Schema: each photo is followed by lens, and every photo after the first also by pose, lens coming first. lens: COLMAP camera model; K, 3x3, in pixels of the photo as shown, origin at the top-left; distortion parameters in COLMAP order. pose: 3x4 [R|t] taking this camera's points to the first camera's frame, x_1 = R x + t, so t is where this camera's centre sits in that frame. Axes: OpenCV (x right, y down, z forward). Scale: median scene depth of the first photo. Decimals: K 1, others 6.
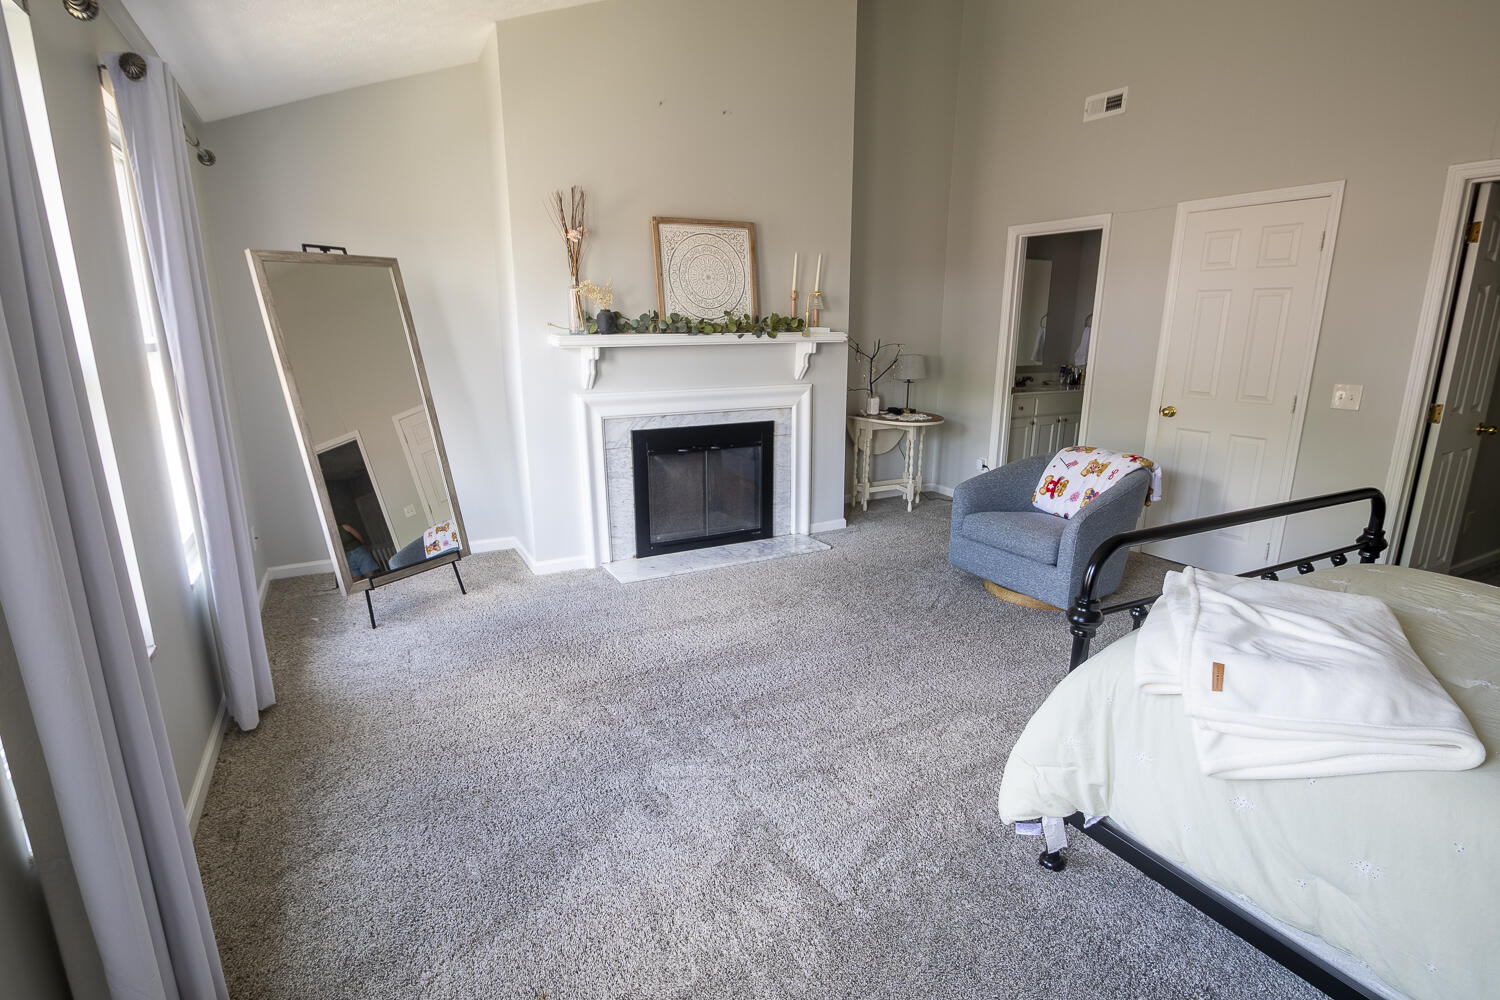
lens RADIAL K [[728.2, 0, 729.7], [0, 728.2, 502.7], [0, 0, 1]] dist [0.002432, -0.013353]
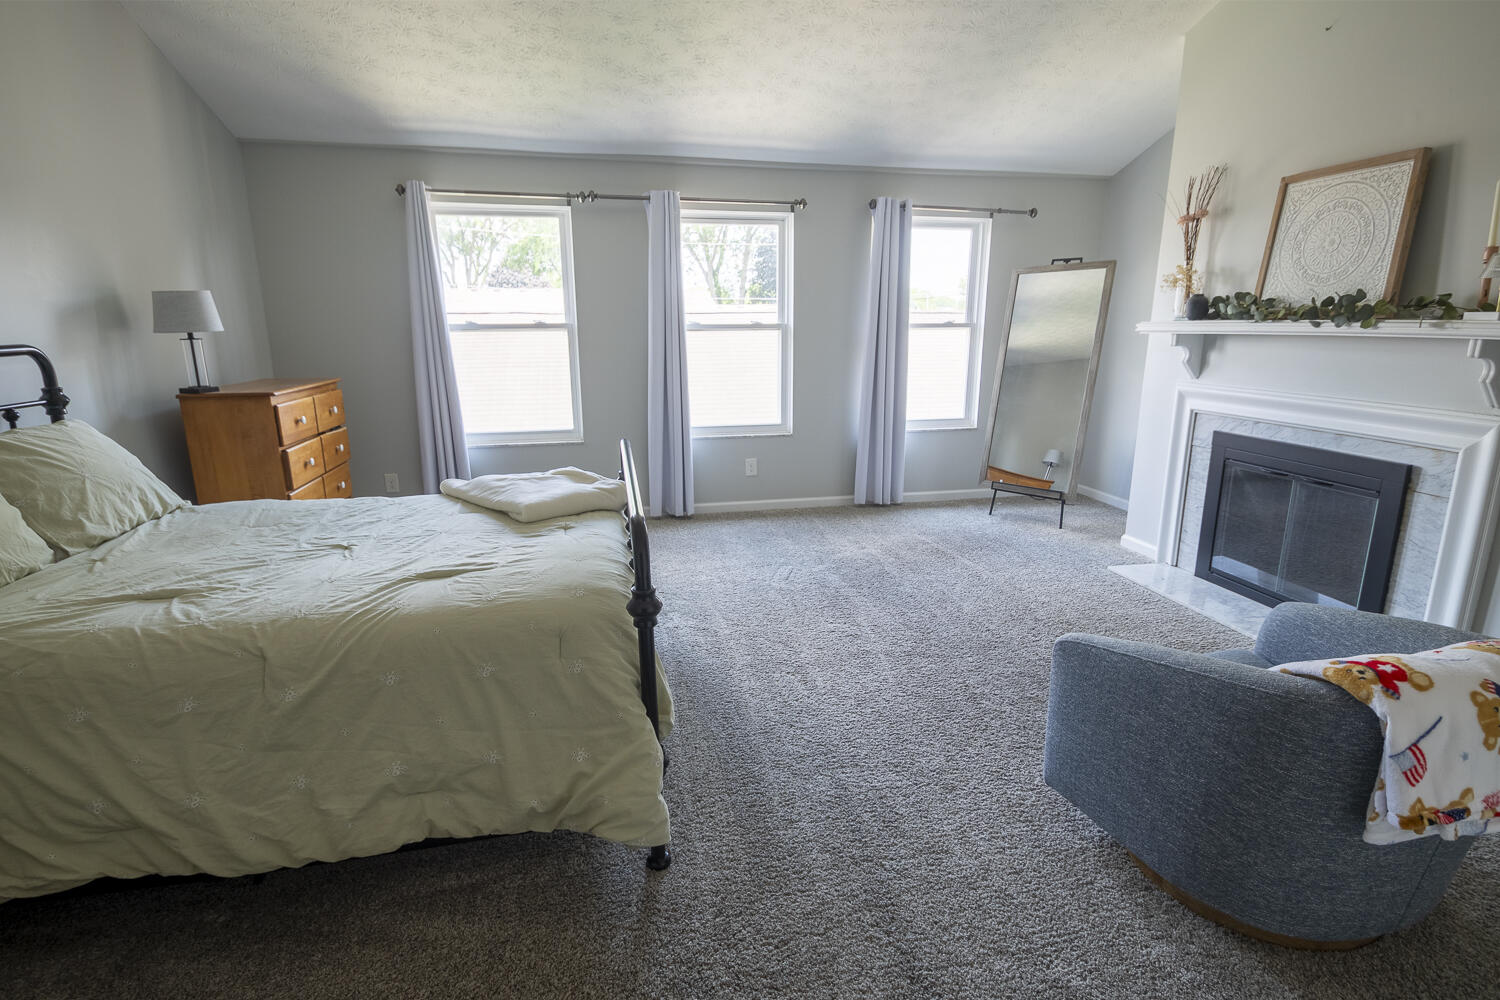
lens RADIAL K [[728.2, 0, 729.7], [0, 728.2, 502.7], [0, 0, 1]] dist [0.002432, -0.013353]
pose [[-0.304256, 0.230003, -0.924406, 0.879633], [-0.222751, 0.926331, 0.303797, -0.154831], [0.926181, 0.298344, -0.230608, 0.686068]]
